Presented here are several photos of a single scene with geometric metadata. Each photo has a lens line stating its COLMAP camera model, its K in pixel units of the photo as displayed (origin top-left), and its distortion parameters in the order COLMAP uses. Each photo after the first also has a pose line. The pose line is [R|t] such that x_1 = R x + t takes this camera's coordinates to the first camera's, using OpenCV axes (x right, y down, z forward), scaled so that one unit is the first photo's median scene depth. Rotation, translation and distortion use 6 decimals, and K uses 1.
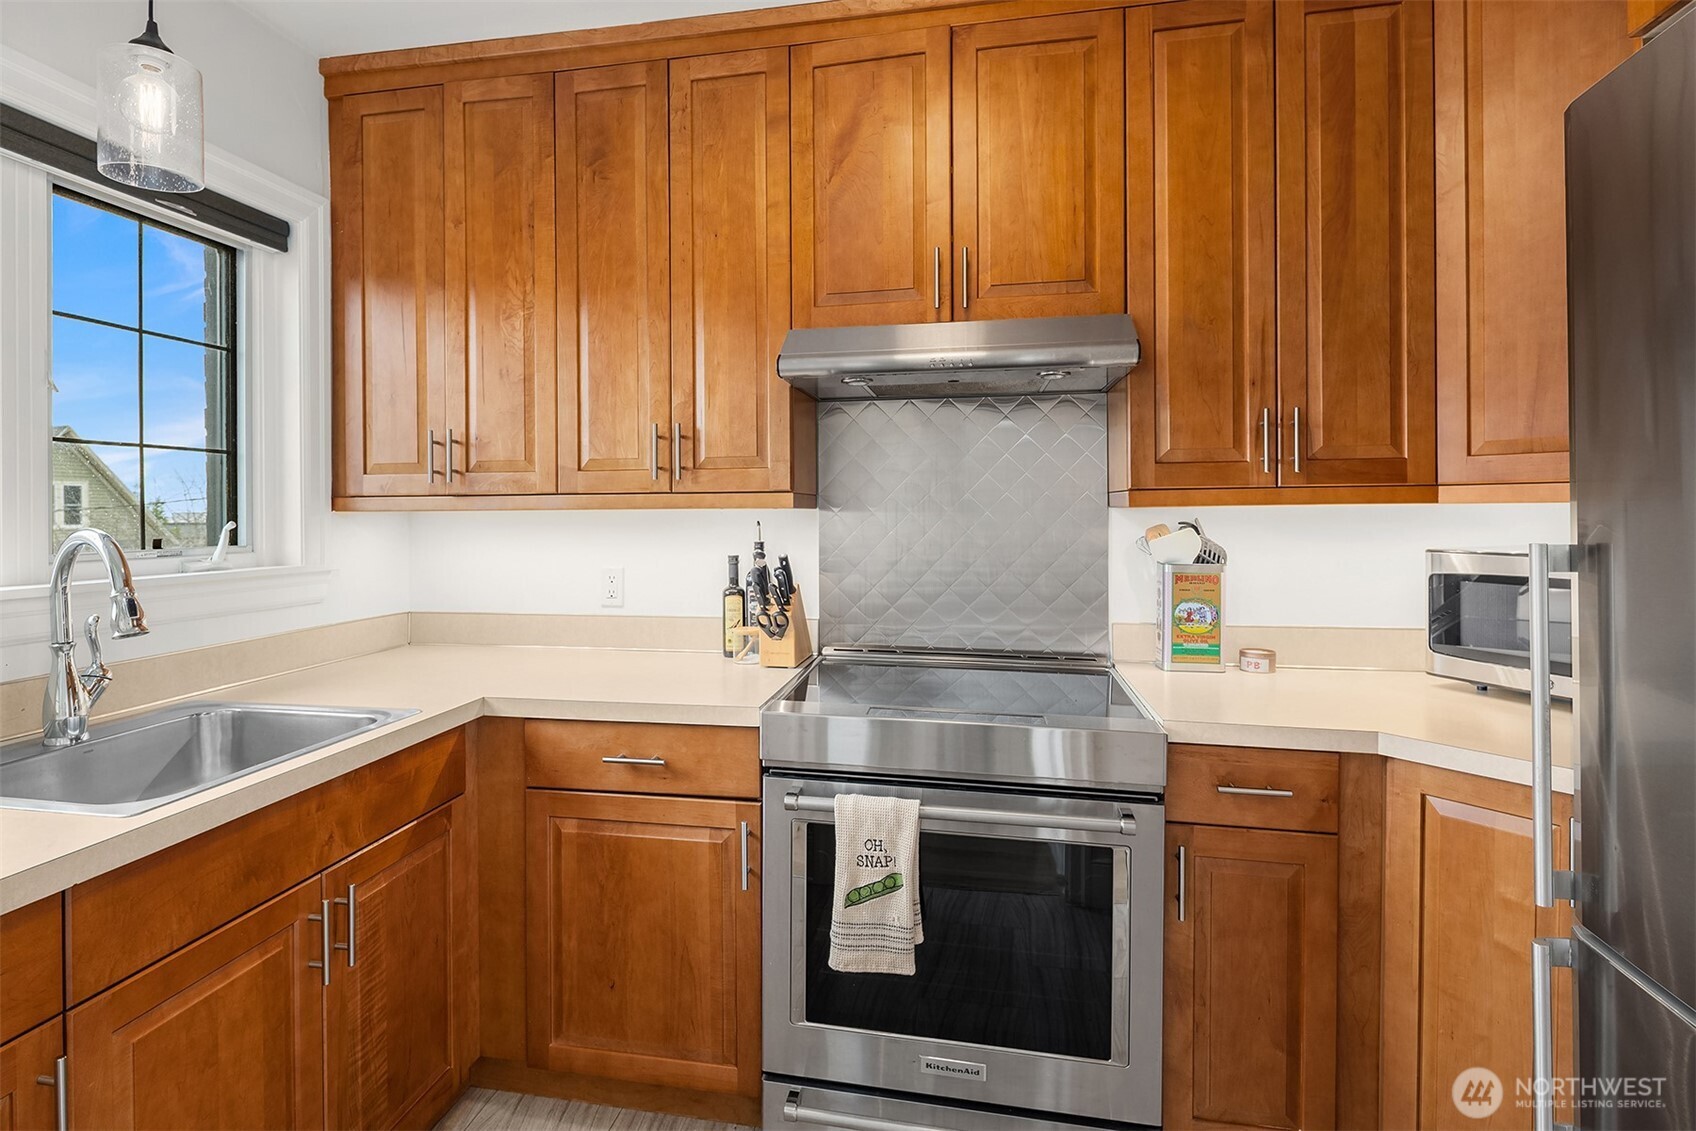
lens RADIAL K [[824.1, 0, 824.9], [0, 824.1, 522.0], [0, 0, 1]] dist [0.002106, -0.003685]
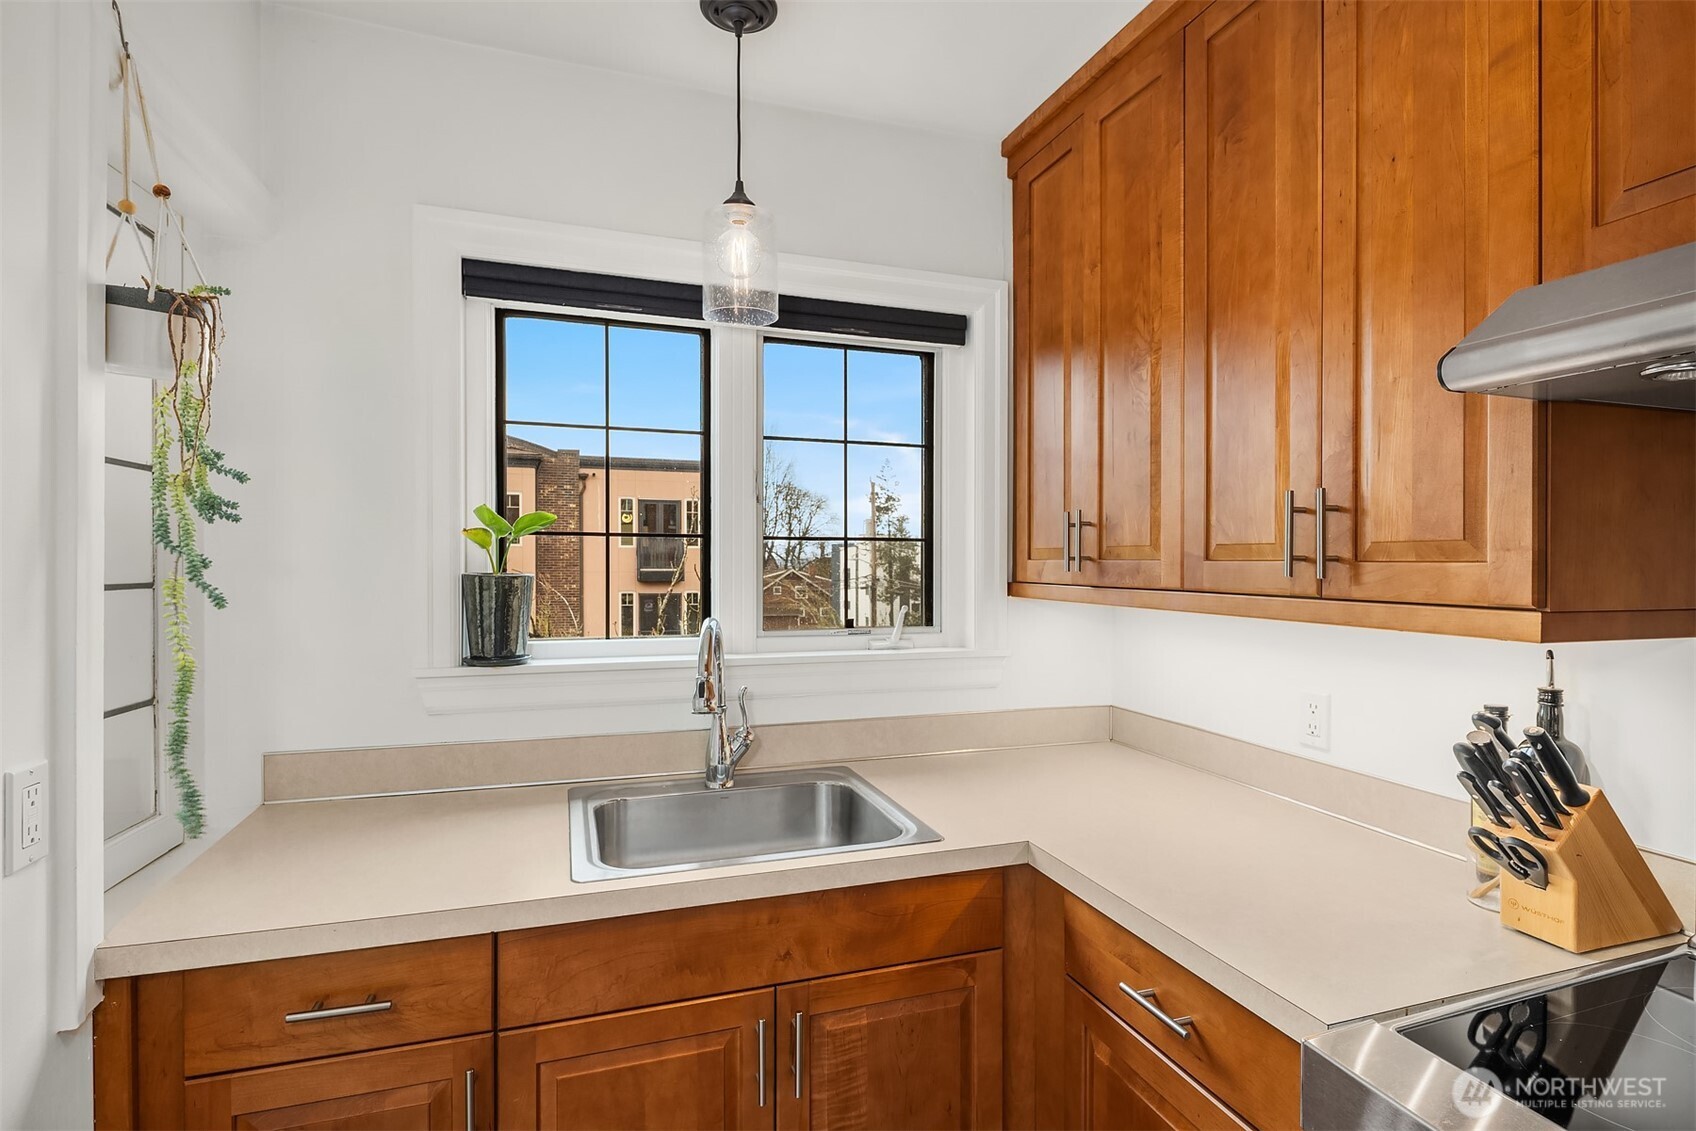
lens RADIAL K [[824.1, 0, 860.6], [0, 824.1, 568.8], [0, 0, 1]] dist [0.002106, -0.003685]
pose [[0.503033, 0.019820, -0.864040, 0.190346], [-0.025906, 0.999634, 0.007848, -0.056226], [0.863879, 0.018436, 0.503362, 0.400178]]
